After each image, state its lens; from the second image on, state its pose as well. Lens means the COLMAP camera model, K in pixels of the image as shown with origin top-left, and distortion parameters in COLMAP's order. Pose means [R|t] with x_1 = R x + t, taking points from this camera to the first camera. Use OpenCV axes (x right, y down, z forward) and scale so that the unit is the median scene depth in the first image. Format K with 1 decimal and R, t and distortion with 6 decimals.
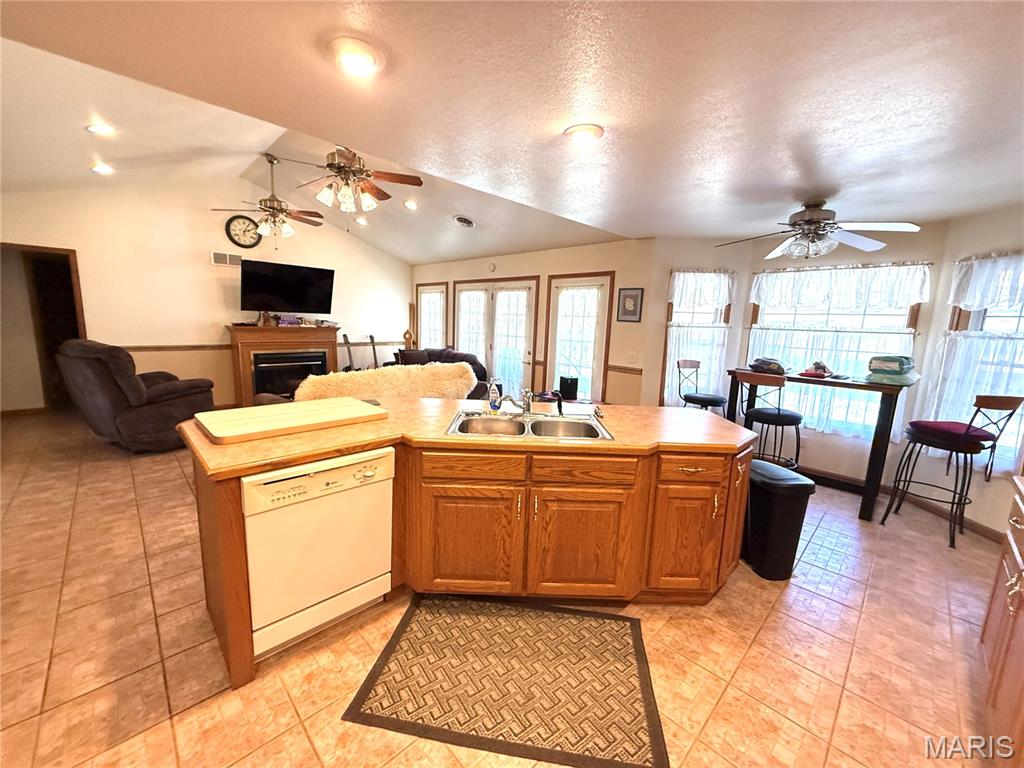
lens RADIAL K [[406.0, 0, 510.3], [0, 406.0, 384.1], [0, 0, 1]] dist [-0.000203, -0.000162]
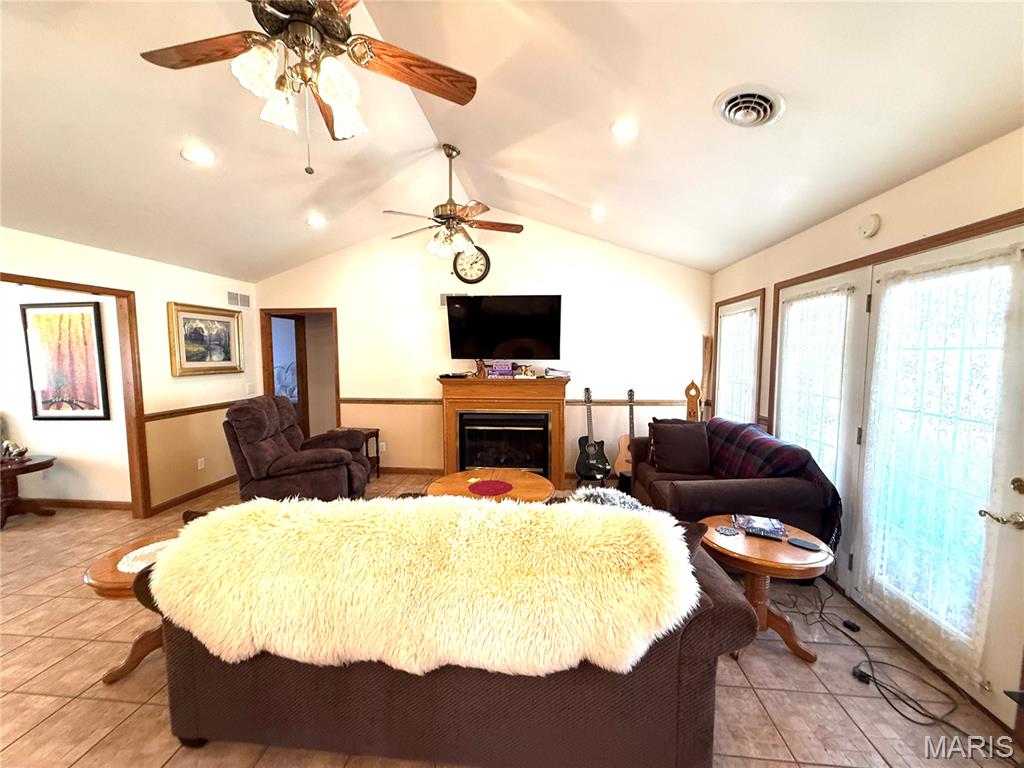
lens RADIAL K [[406.0, 0, 510.3], [0, 406.0, 384.1], [0, 0, 1]] dist [-0.000203, -0.000162]
pose [[0.642203, 0.021351, -0.766237, 0.035594], [-0.096347, 0.993933, -0.053056, -0.101580], [0.760456, 0.107898, 0.640364, 0.585076]]
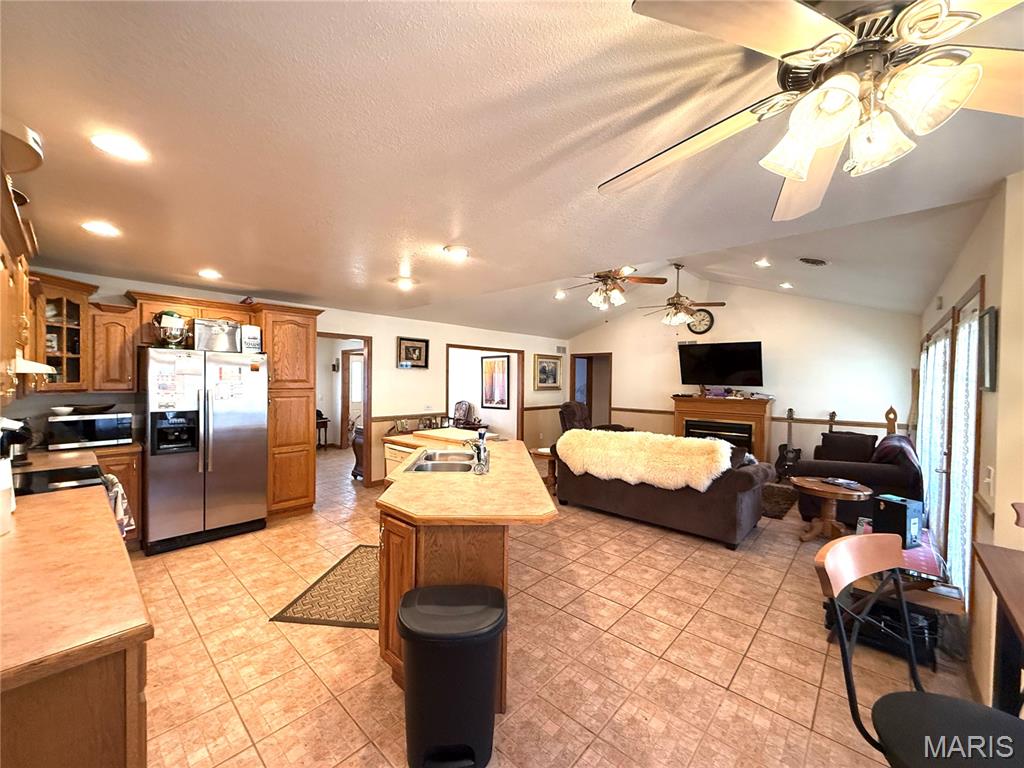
lens RADIAL K [[406.0, 0, 510.3], [0, 406.0, 384.1], [0, 0, 1]] dist [-0.000203, -0.000162]
pose [[0.055575, -0.023321, -0.998182, 0.559545], [-0.167706, 0.985306, -0.032357, -0.055526], [0.984269, 0.169200, 0.050847, 0.425926]]
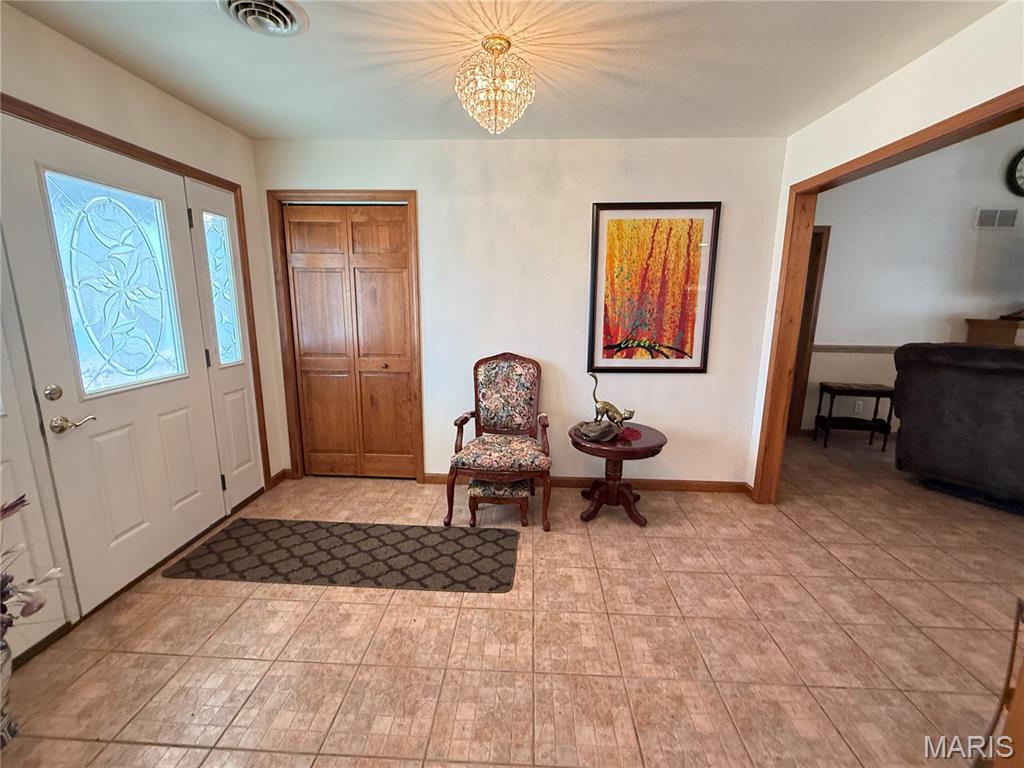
lens RADIAL K [[423.0, 0, 512.0], [0, 423.0, 384.0], [0, 0, 1]] dist [-0.000167, -0.000021]
pose [[0.681447, 0.121684, -0.721681, -0.724620], [-0.103234, 0.992204, 0.069819, -0.008341], [0.724550, 0.026925, 0.688696, -0.029678]]
